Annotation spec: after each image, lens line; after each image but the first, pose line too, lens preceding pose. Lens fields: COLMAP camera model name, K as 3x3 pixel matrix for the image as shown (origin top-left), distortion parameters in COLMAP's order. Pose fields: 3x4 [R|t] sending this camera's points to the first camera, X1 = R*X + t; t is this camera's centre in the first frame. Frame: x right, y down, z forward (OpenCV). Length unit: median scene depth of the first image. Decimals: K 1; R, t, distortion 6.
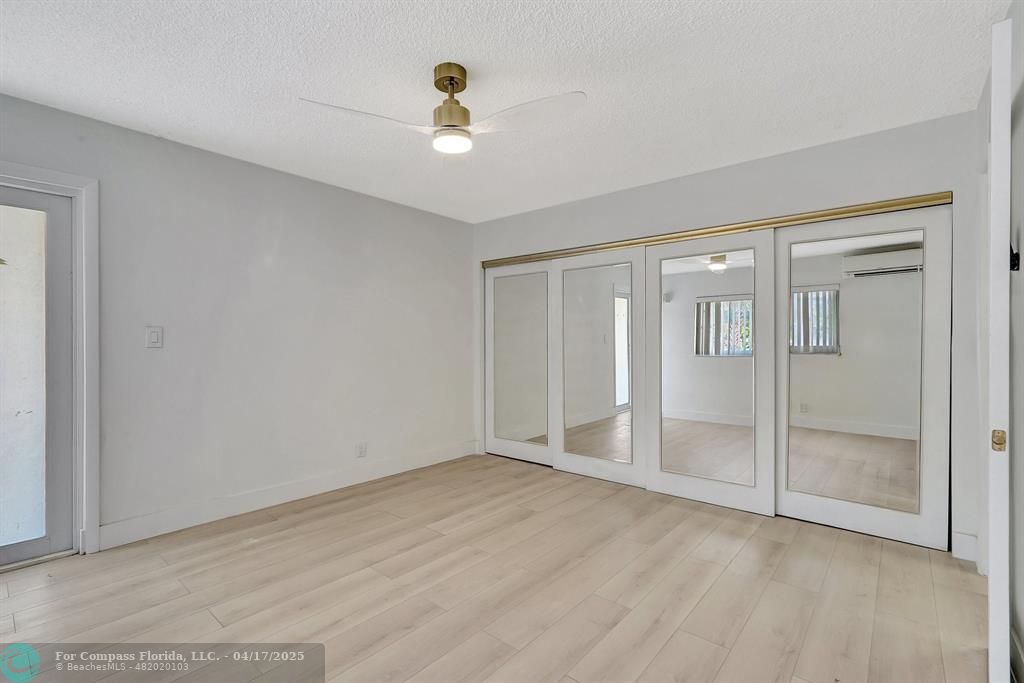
lens RADIAL K [[459.9, 0, 510.5], [0, 459.9, 344.0], [0, 0, 1]] dist [-0.007327, 0.001623]
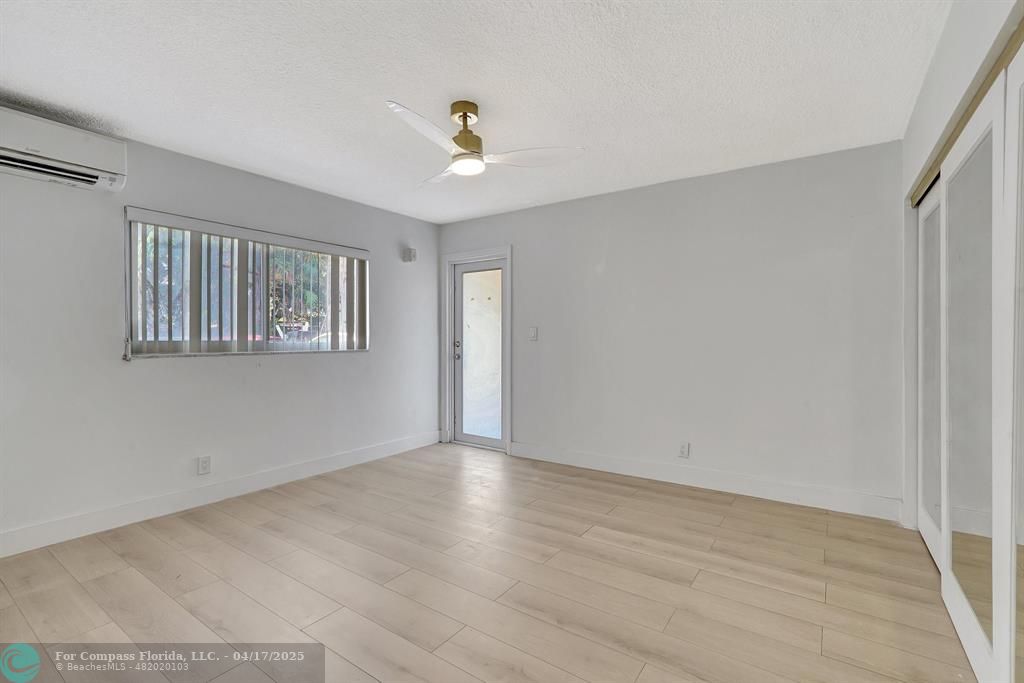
lens RADIAL K [[459.9, 0, 509.2], [0, 459.9, 345.0], [0, 0, 1]] dist [-0.007327, 0.001623]
pose [[0.092943, 0.013943, -0.995574, 0.704012], [0.001373, 0.999899, 0.014131, 0.001632], [0.995670, -0.002680, 0.092915, 0.677568]]
